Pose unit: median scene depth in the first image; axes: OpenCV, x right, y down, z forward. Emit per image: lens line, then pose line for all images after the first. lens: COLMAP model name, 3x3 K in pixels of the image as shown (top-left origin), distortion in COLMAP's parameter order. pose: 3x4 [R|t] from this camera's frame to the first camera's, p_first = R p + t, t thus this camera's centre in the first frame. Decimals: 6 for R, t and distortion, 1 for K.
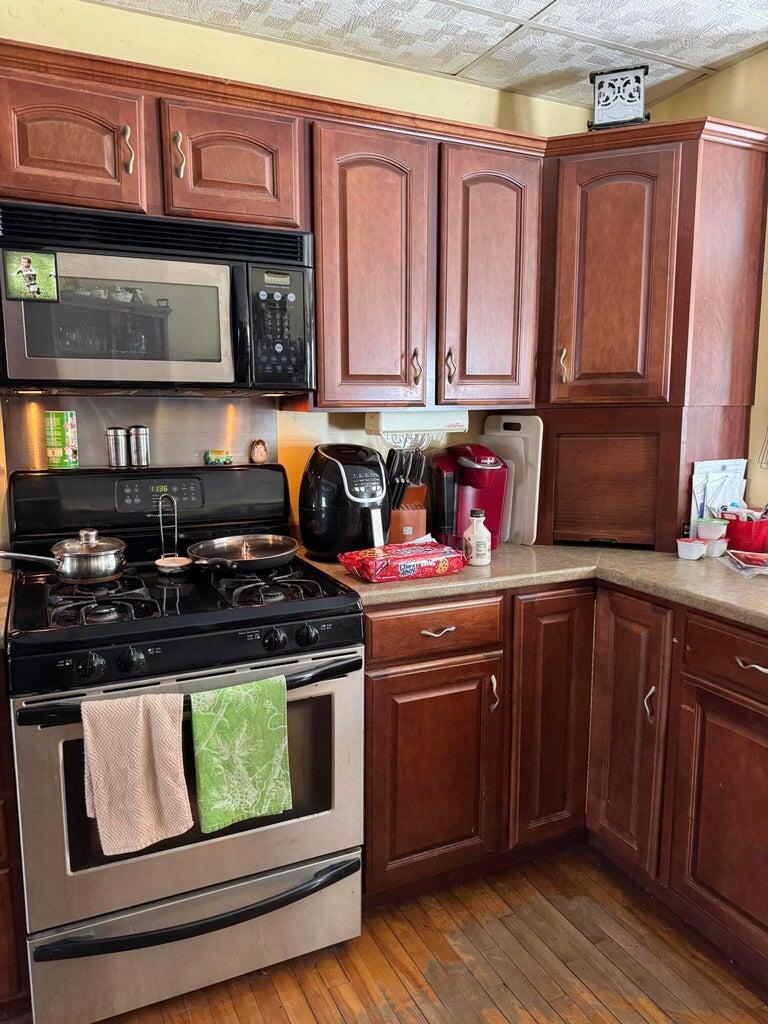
lens RADIAL K [[722.5, 0, 381.4], [0, 722.5, 516.5], [0, 0, 1]] dist [0.061827, -0.086781]
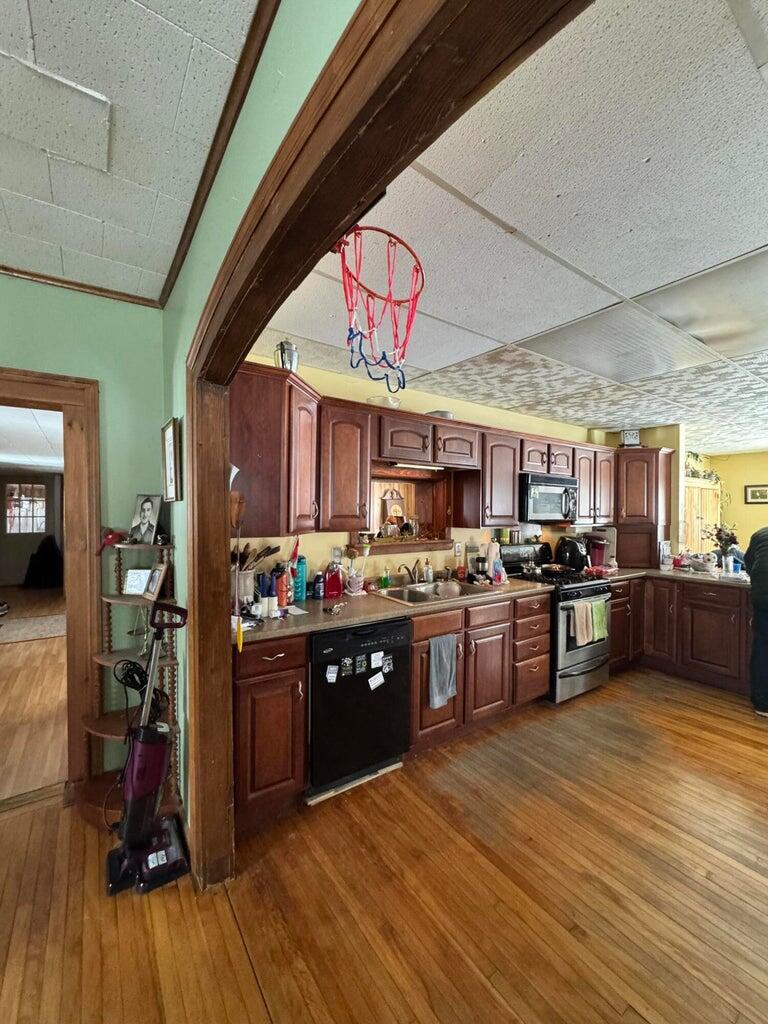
lens RADIAL K [[413.0, 0, 385.6], [0, 413.0, 511.6], [0, 0, 1]] dist [-0.007358, -0.000233]
pose [[0.986126, 0.012142, 0.165556, -1.210632], [0.012263, 0.989268, -0.145600, 0.052397], [-0.165547, 0.145610, 0.975393, -0.710117]]
